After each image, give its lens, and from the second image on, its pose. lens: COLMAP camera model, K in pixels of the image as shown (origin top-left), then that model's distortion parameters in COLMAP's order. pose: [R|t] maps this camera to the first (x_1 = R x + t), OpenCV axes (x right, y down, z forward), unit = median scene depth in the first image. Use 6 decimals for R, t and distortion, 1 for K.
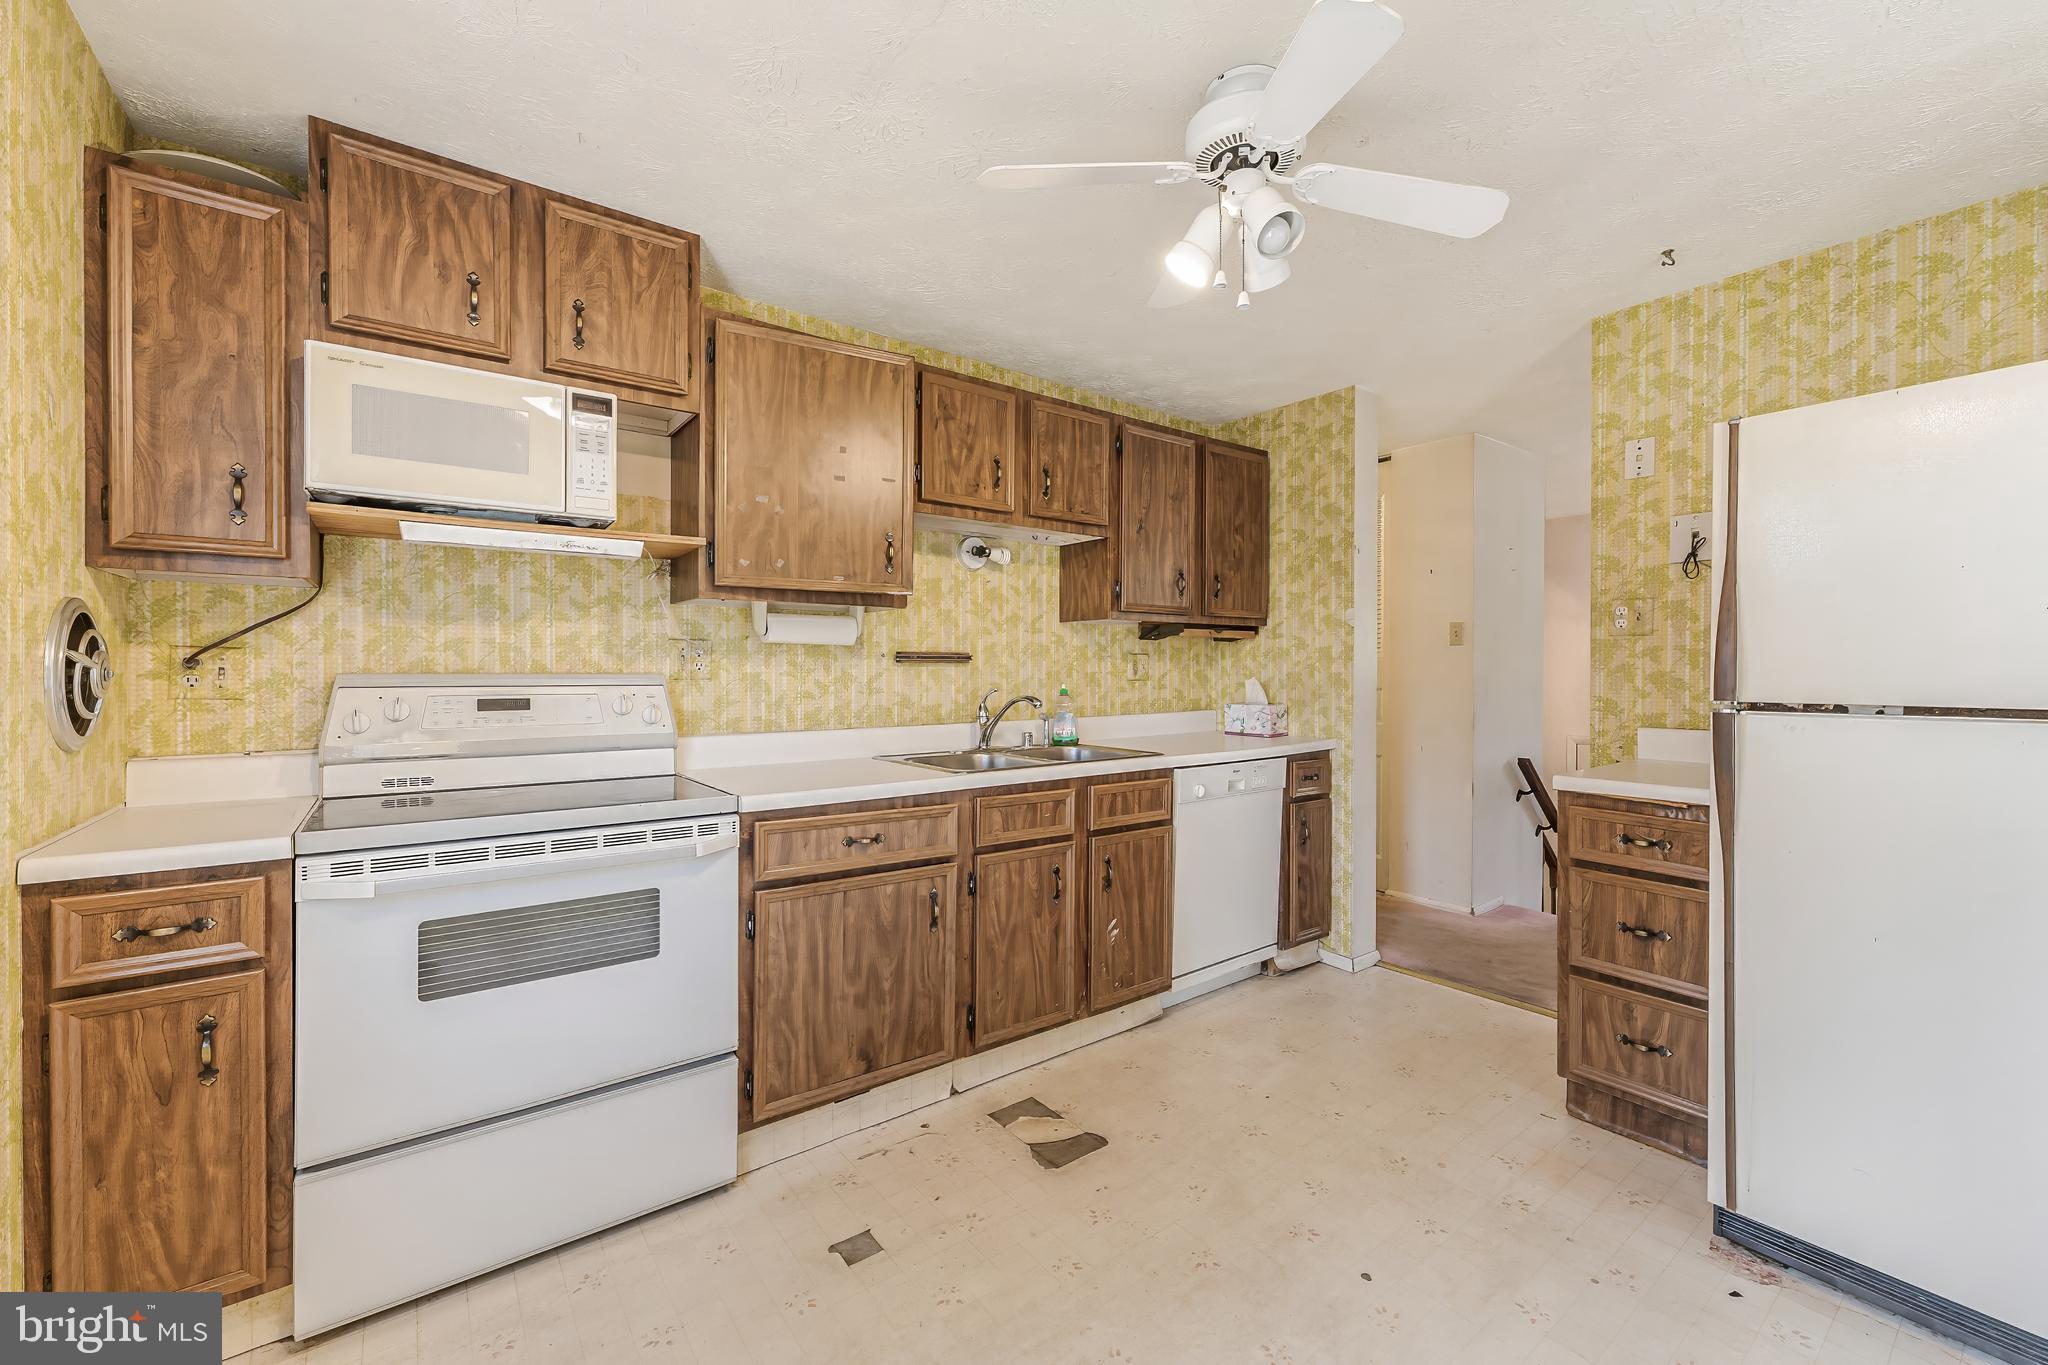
lens RADIAL K [[828.4, 0, 1024.4], [0, 828.4, 672.2], [0, 0, 1]] dist [0.005570, 0.000254]
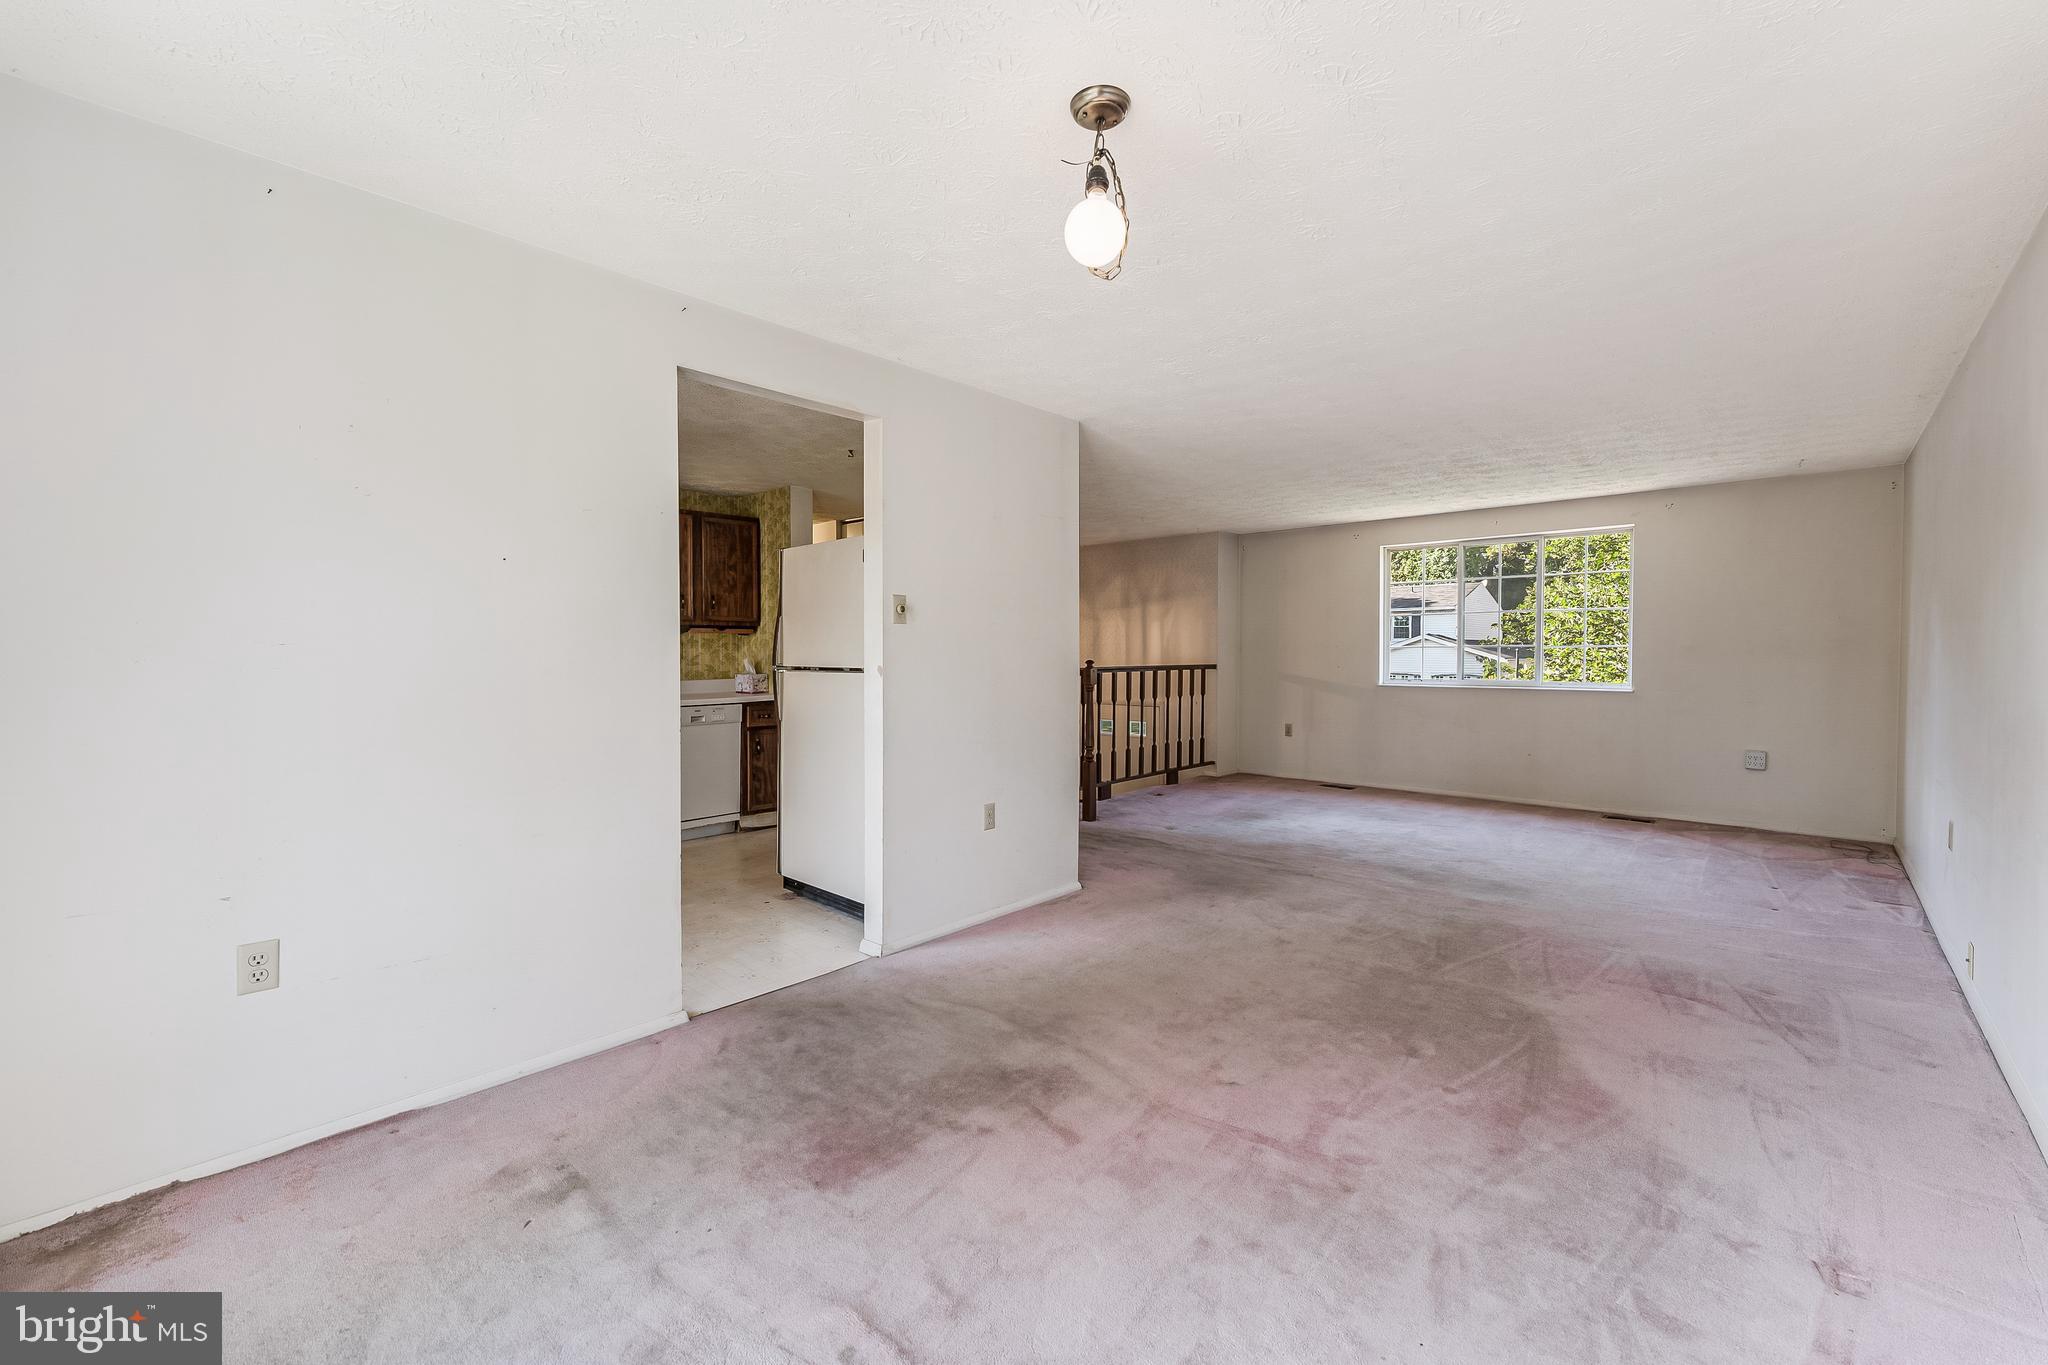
lens RADIAL K [[828.4, 0, 1016.3], [0, 828.4, 678.1], [0, 0, 1]] dist [0.005570, 0.000254]
pose [[0.987192, -0.005268, 0.159451, 0.614207], [0.000818, 0.999609, 0.027958, 0.001557], [-0.159536, -0.027469, 0.986810, -0.799253]]
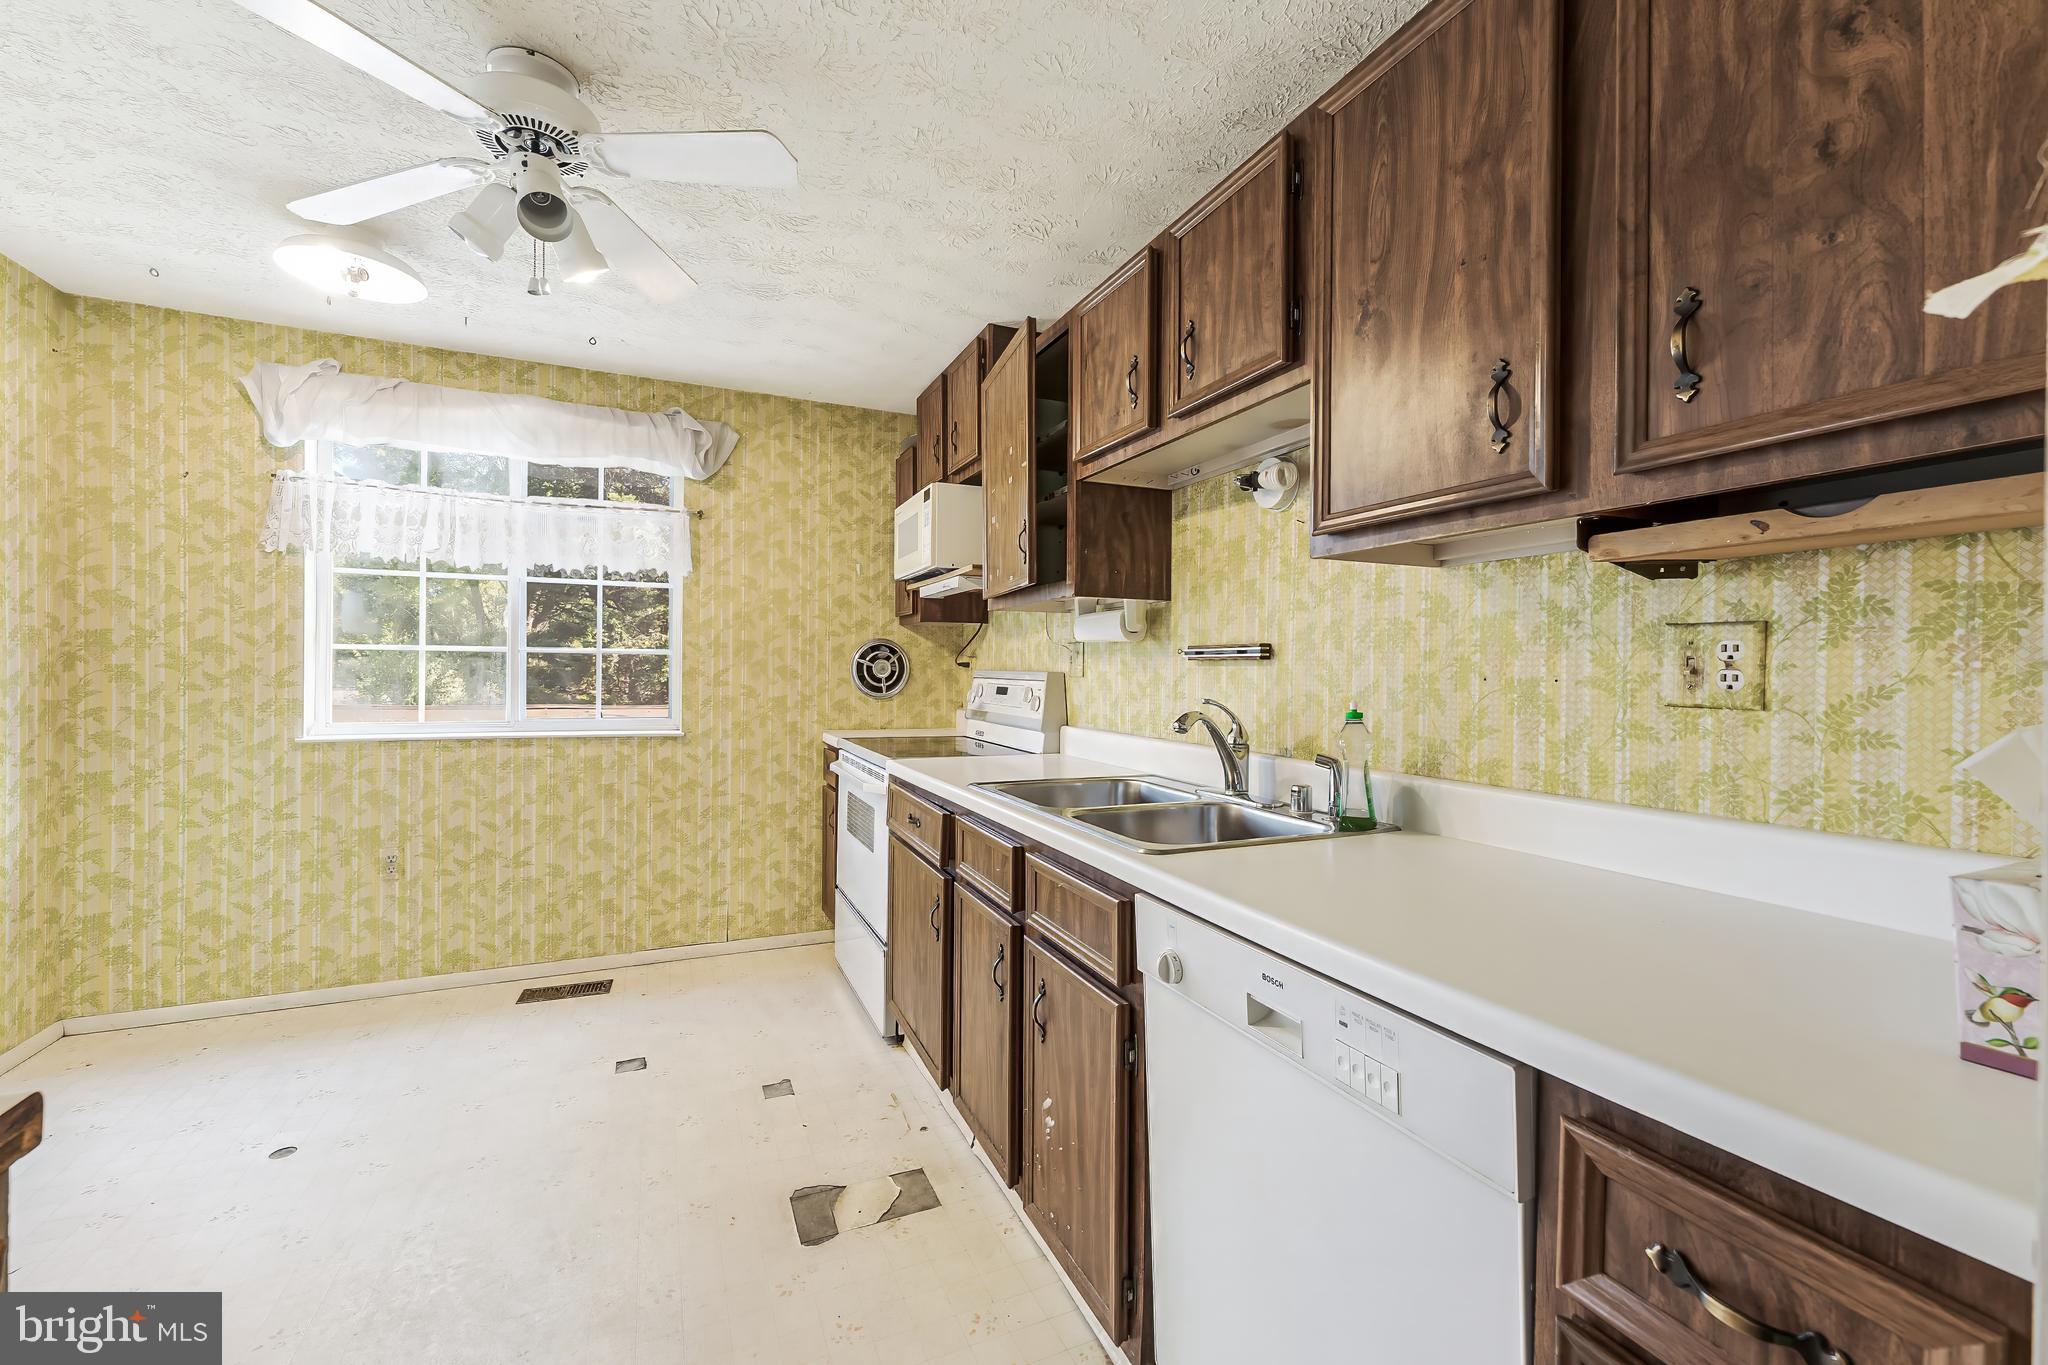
lens RADIAL K [[828.4, 0, 1029.5], [0, 828.4, 669.5], [0, 0, 1]] dist [0.005570, 0.000254]
pose [[-0.220786, -0.000326, -0.975322, 0.570946], [-0.011137, 0.999936, 0.002187, -0.002829], [0.975259, 0.011345, -0.220775, 0.934479]]
